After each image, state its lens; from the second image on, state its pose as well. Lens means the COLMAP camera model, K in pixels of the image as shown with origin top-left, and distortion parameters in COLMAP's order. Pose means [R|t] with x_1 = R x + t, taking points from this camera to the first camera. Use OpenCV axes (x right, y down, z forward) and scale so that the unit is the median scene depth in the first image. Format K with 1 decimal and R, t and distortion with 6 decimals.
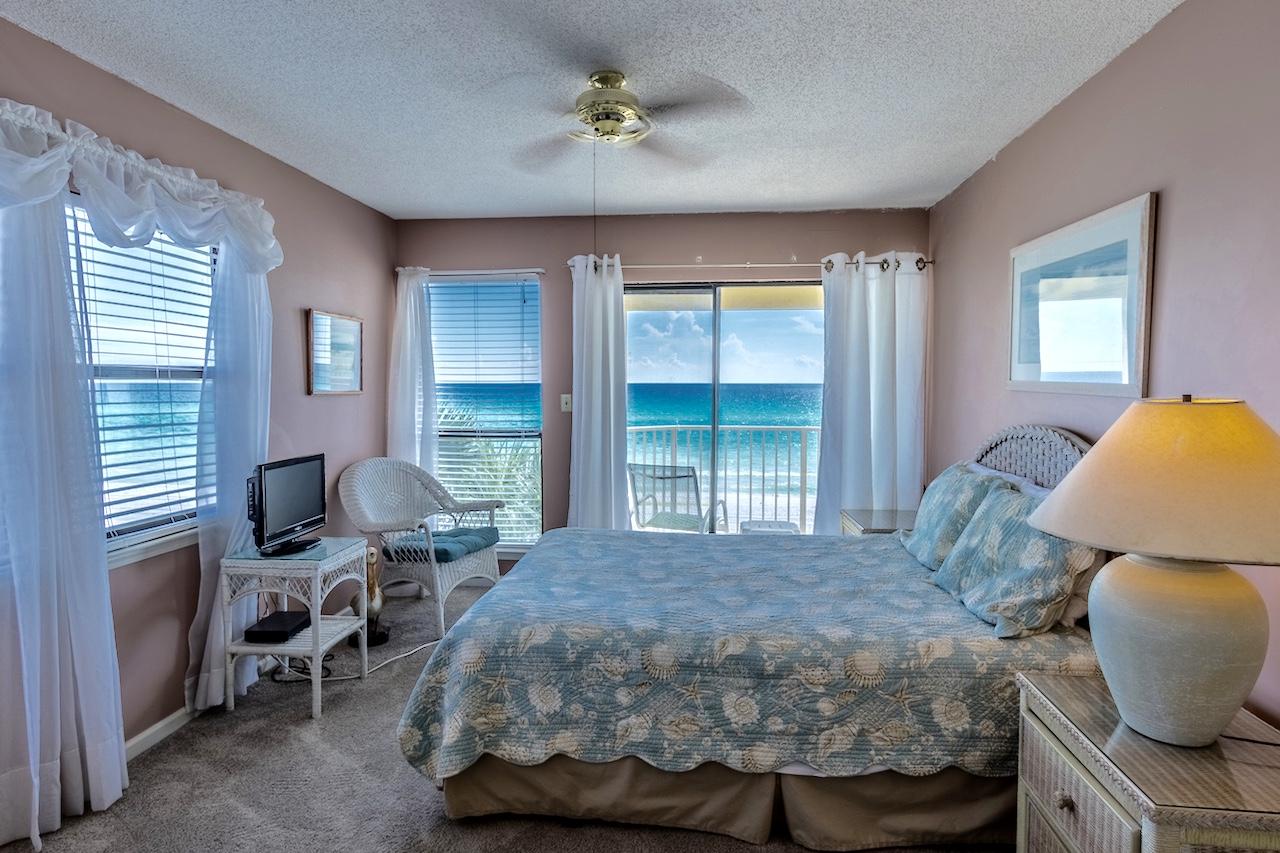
lens RADIAL K [[691.4, 0, 640.0], [0, 691.4, 426.5], [0, 0, 1]] dist [0.004191, 0.000325]
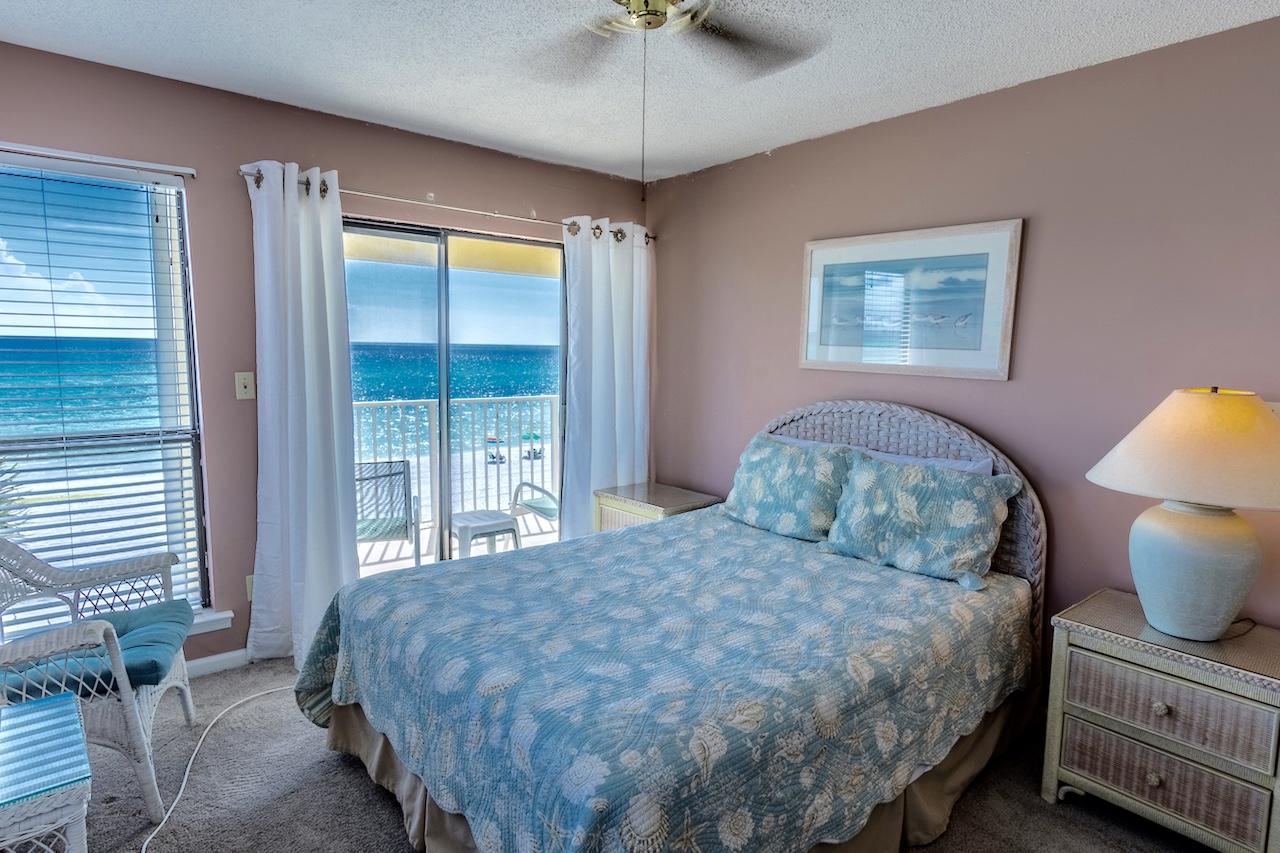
lens RADIAL K [[691.4, 0, 640.0], [0, 691.4, 426.5], [0, 0, 1]] dist [0.004191, 0.000325]
pose [[0.702366, -0.070198, 0.708347, -0.570345], [0.028557, 0.997103, 0.070498, -0.056574], [-0.711243, -0.029288, 0.702336, 0.495504]]
